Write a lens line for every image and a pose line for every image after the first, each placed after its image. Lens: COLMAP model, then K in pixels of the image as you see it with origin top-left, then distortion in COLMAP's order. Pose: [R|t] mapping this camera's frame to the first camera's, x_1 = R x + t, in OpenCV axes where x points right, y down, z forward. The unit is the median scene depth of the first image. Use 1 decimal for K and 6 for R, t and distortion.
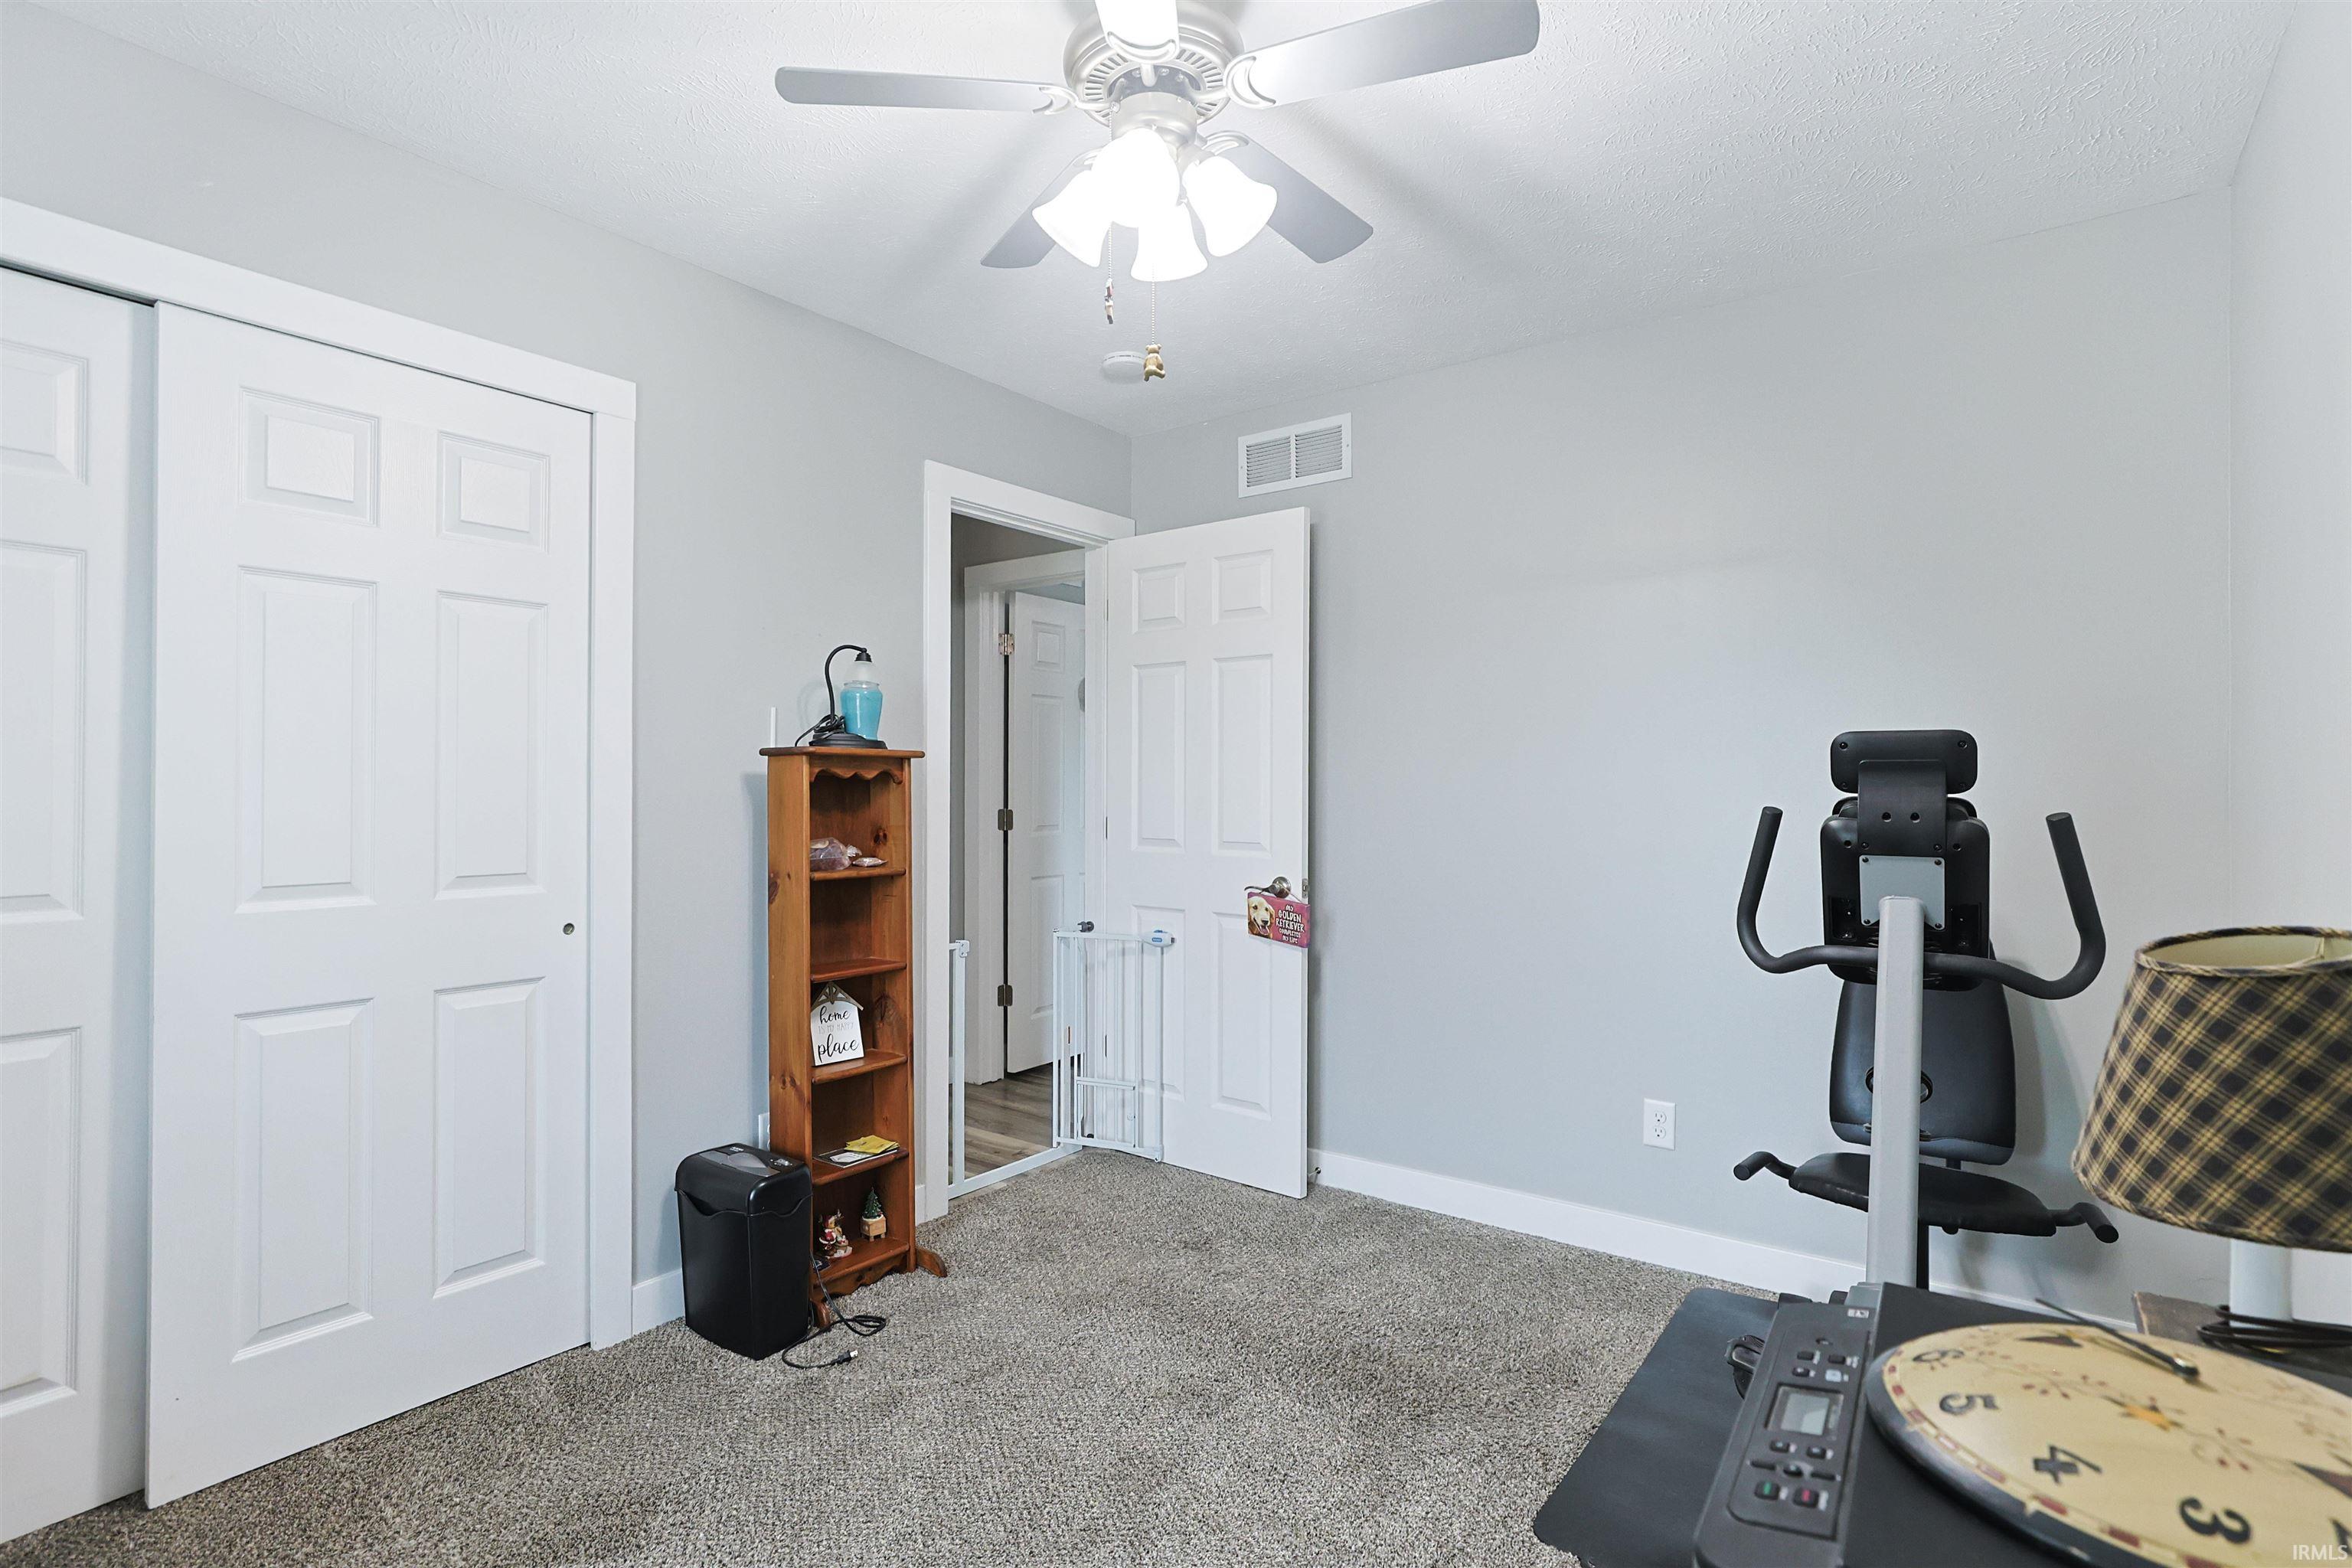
lens RADIAL K [[1129.6, 0, 1170.0], [0, 1129.6, 794.3], [0, 0, 1]] dist [-0.020402, 0.010574]
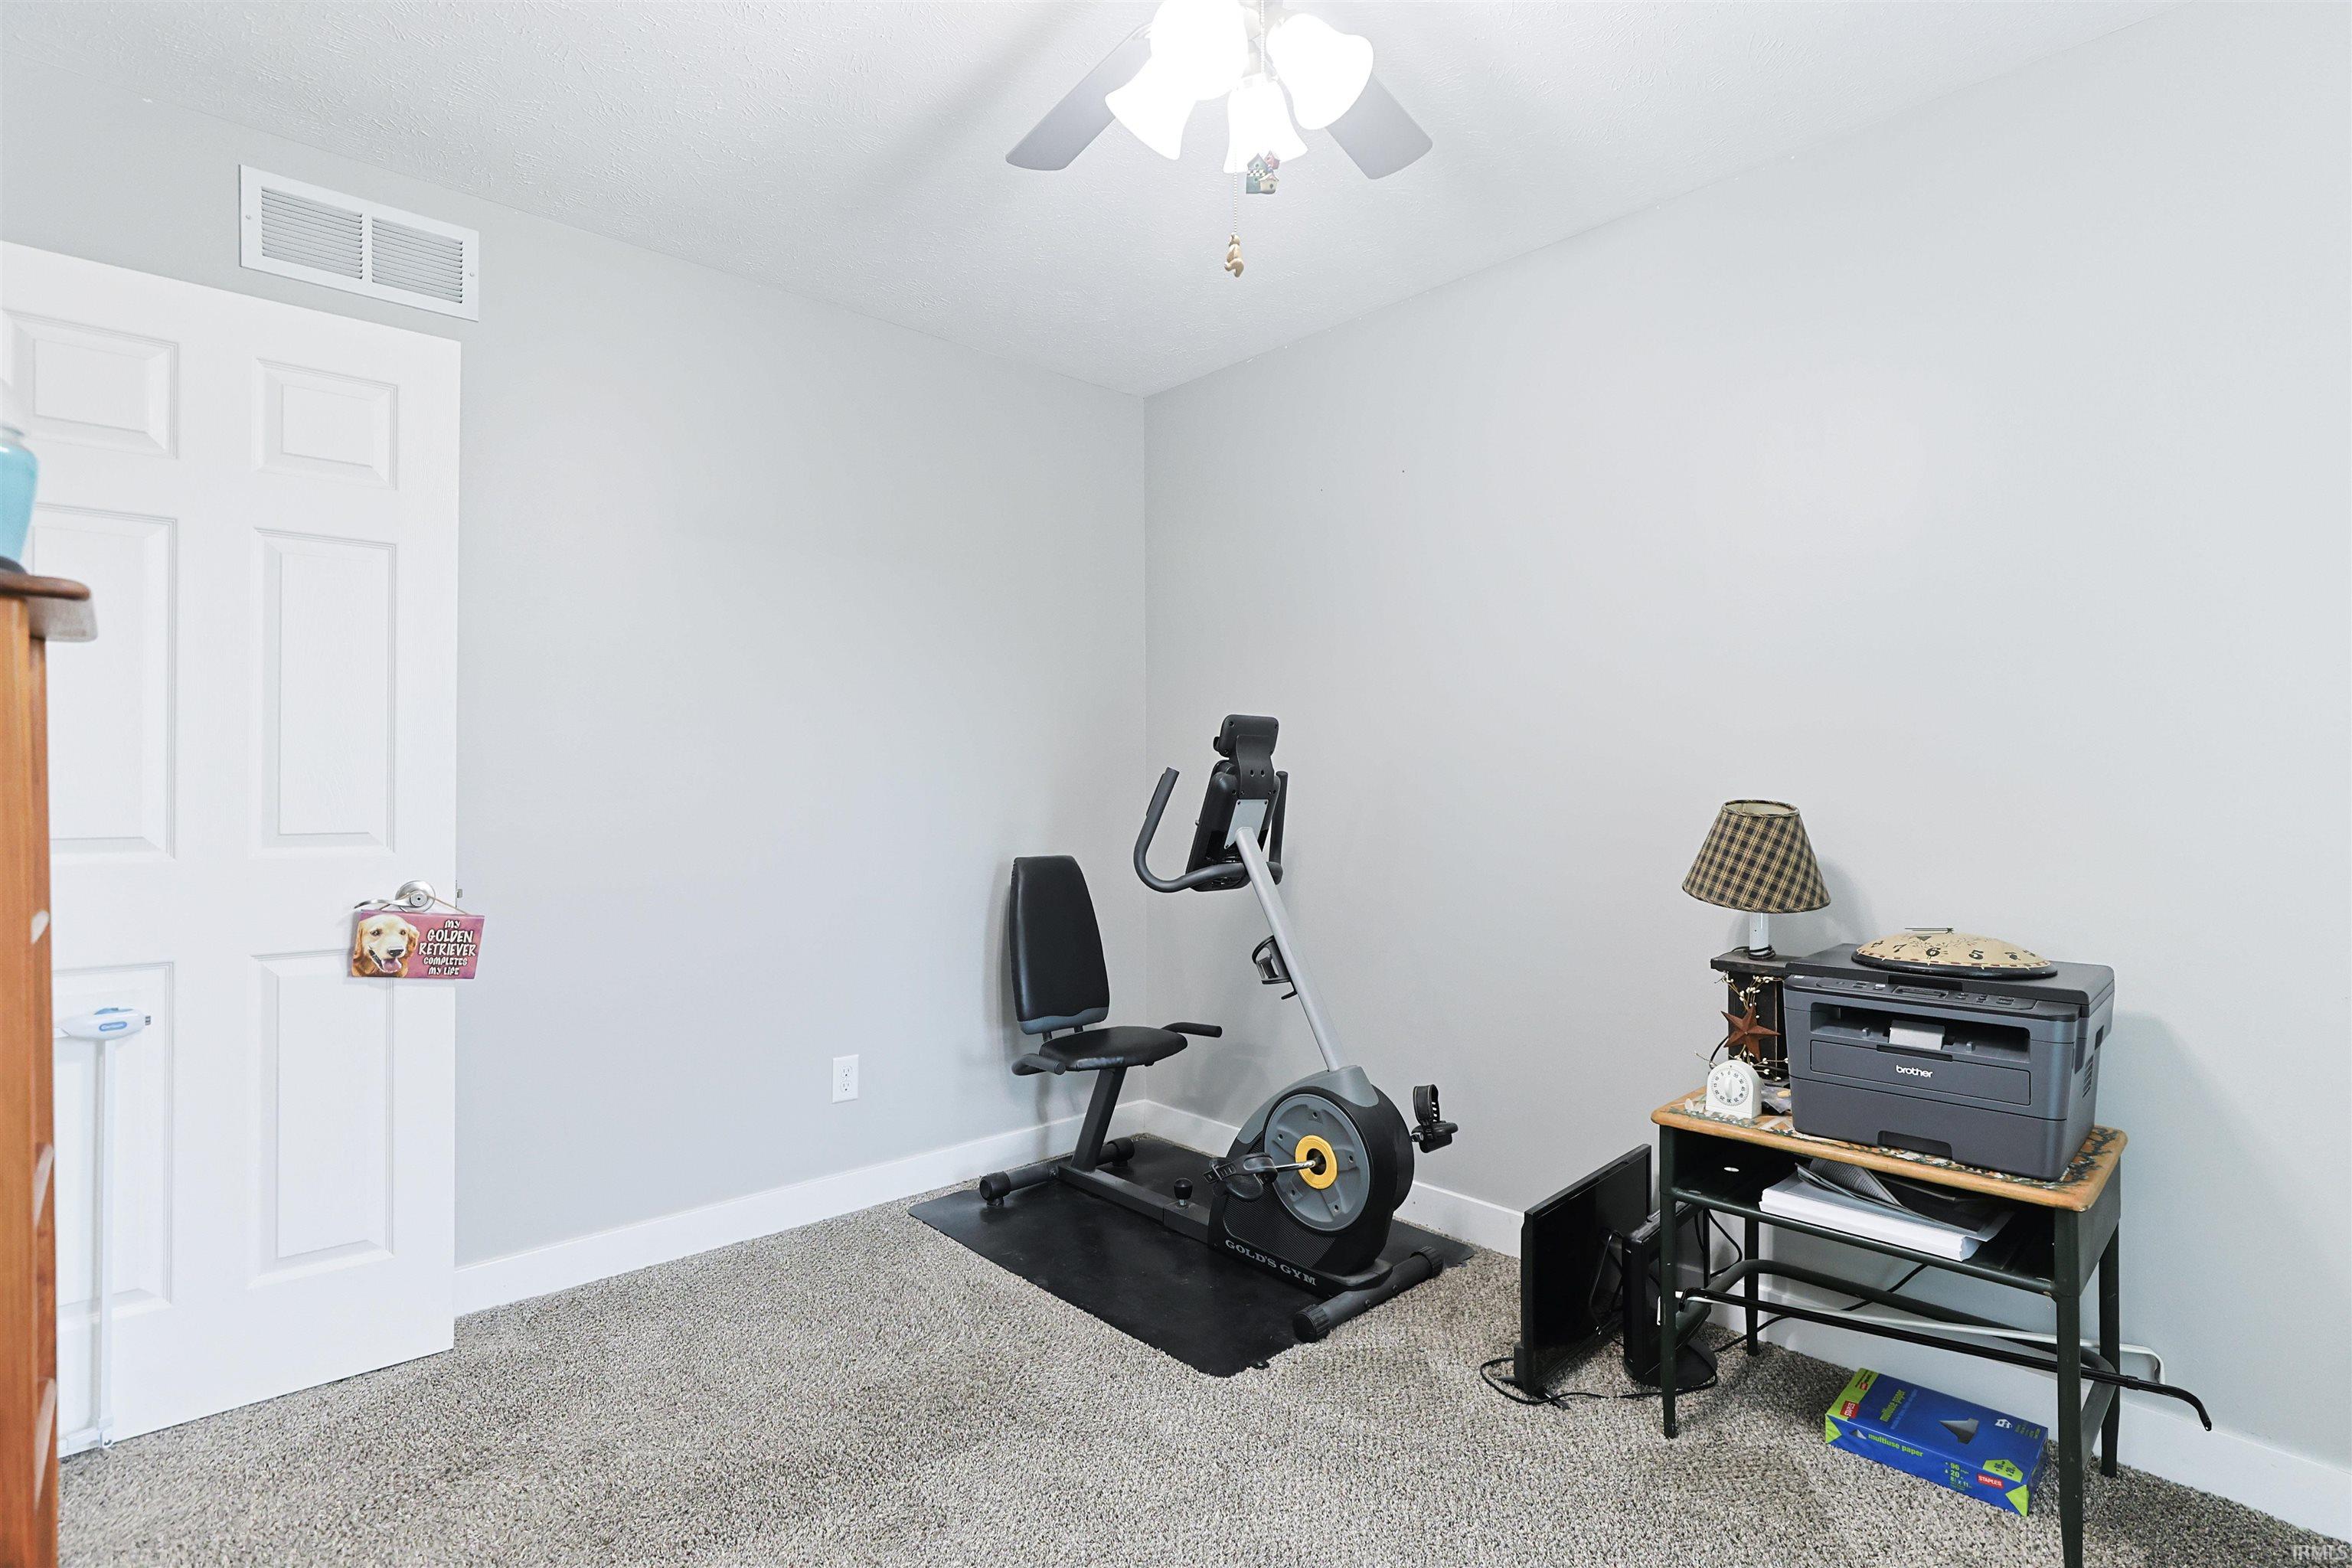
lens RADIAL K [[1158.6, 0, 1183.6], [0, 1158.6, 770.5], [0, 0, 1]] dist [-0.019268, 0.008942]
pose [[0.181115, 0.006670, 0.983439, -0.500340], [0.004124, 0.999963, -0.007541, 0.015058], [-0.983453, 0.005422, 0.181081, 0.439933]]
